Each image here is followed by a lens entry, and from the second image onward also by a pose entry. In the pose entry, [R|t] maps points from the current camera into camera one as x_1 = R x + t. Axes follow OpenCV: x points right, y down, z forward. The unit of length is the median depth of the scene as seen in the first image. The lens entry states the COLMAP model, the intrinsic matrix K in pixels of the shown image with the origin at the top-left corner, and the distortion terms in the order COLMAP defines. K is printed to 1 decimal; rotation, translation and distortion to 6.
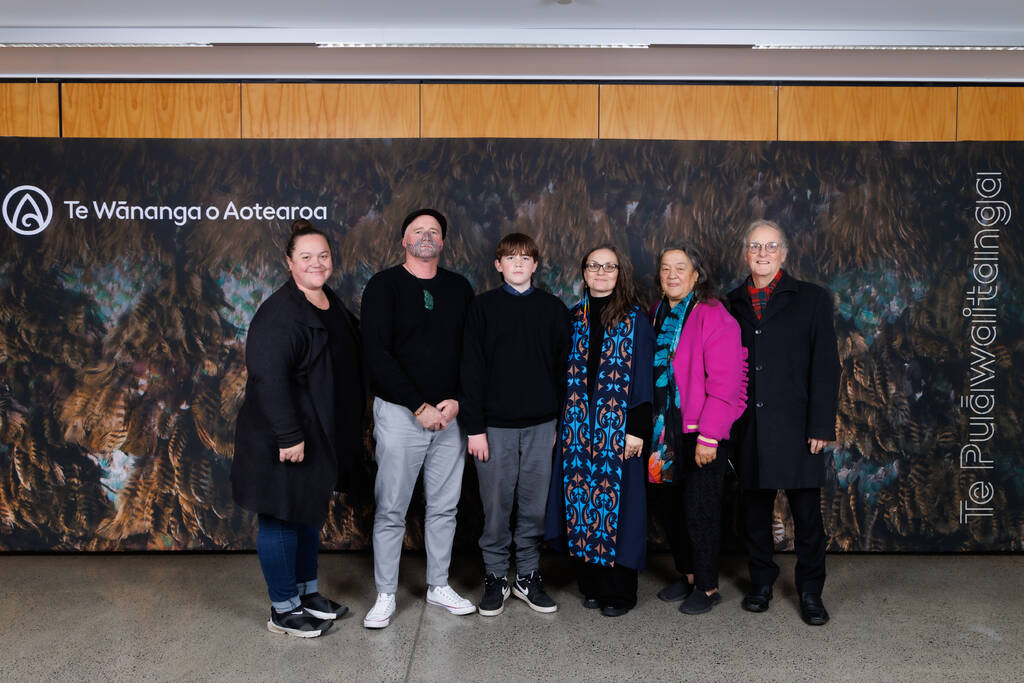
lens RADIAL K [[1292.4, 0, 512.9], [0, 1292.4, 333.2], [0, 0, 1]] dist [0.032658, 0.000000]
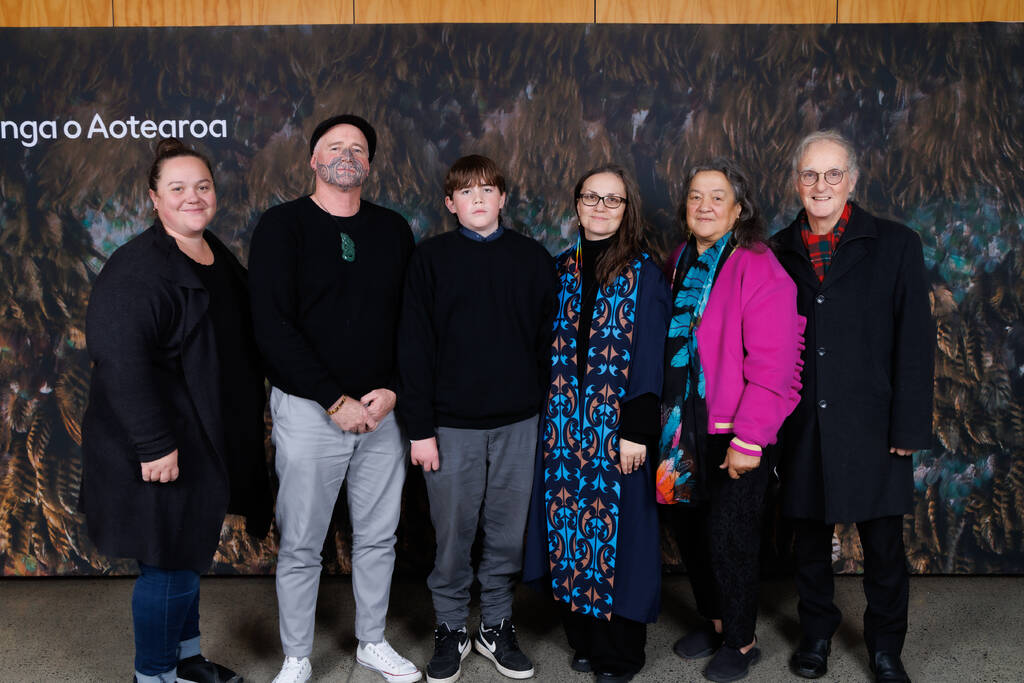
lens RADIAL K [[1292.4, 0, 507.0], [0, 1292.4, 363.3], [0, 0, 1]] dist [0.032658, 0.000000]
pose [[0.999864, -0.005478, -0.015537, 0.027169], [0.006597, 0.997315, 0.072938, -0.011987], [0.015095, -0.073031, 0.997215, 0.252942]]
